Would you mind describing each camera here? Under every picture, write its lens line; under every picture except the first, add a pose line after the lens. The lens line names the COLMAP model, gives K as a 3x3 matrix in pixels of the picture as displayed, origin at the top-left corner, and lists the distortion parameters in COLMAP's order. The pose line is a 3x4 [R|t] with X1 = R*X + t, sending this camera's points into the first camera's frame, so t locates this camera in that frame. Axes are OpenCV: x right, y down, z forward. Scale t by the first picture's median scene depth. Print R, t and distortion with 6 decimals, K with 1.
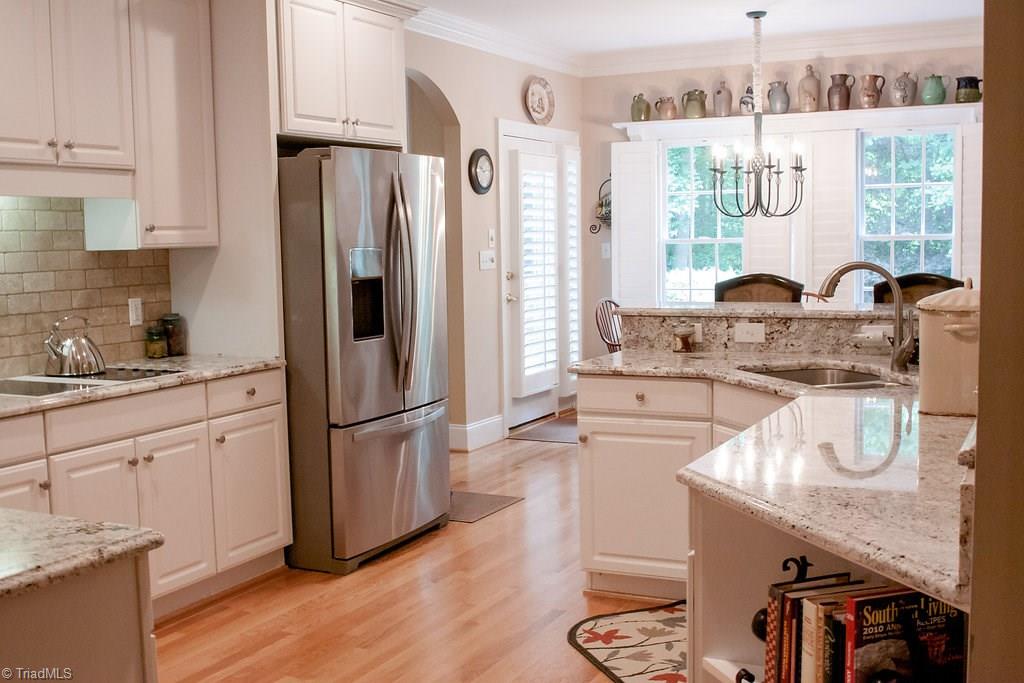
lens RADIAL K [[1121.0, 0, 512.0], [0, 1121.0, 341.5], [0, 0, 1]] dist [-0.090473, 0.063397]
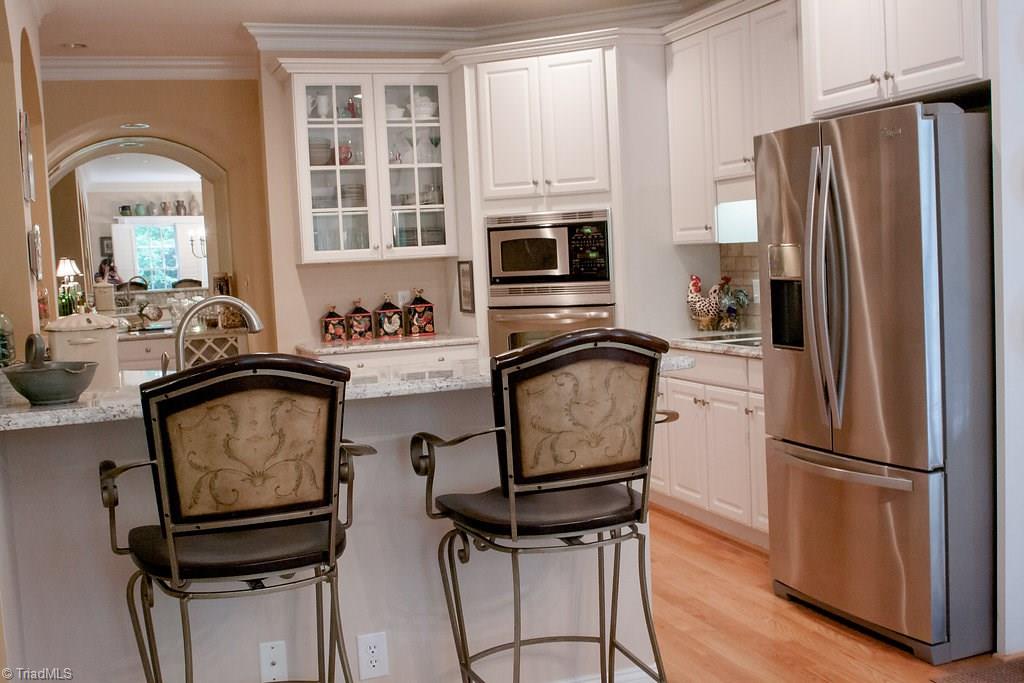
lens RADIAL K [[1121.0, 0, 512.0], [0, 1121.0, 341.5], [0, 0, 1]] dist [-0.090473, 0.063397]
pose [[-0.673785, 0.104856, -0.731450, 0.670061], [-0.017323, 0.987367, 0.157500, -0.145083], [0.738724, 0.118793, -0.663457, 1.456379]]
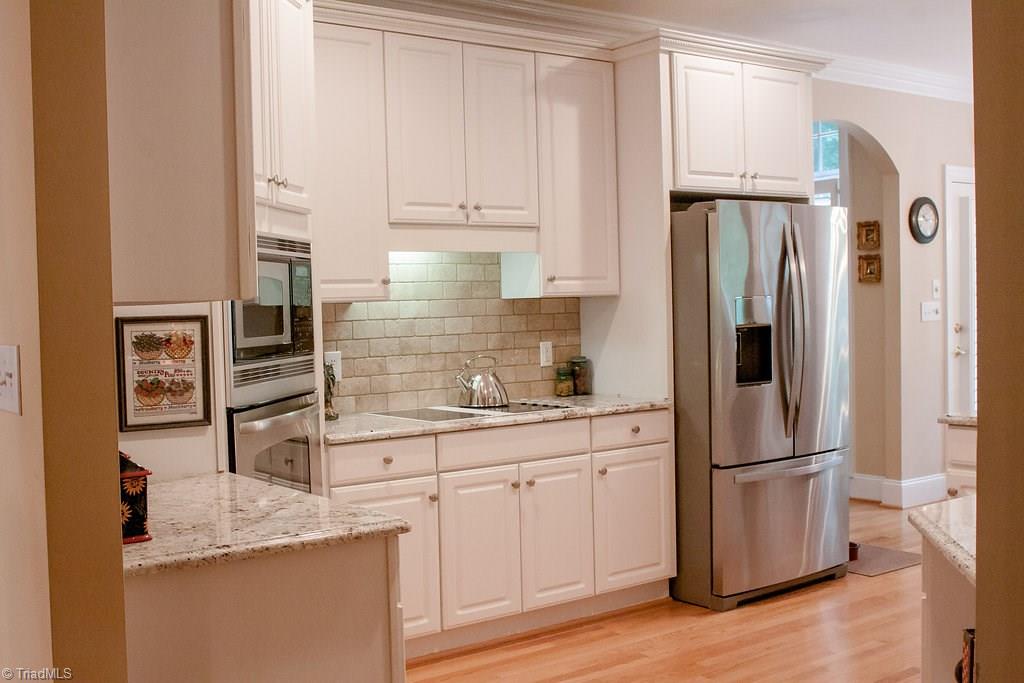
lens RADIAL K [[1121.0, 0, 512.0], [0, 1121.0, 341.5], [0, 0, 1]] dist [-0.090473, 0.063397]
pose [[0.896598, 0.012334, -0.442673, 0.131699], [-0.034287, 0.998545, -0.041624, 0.009081], [0.441516, 0.052498, 0.895716, -0.023391]]
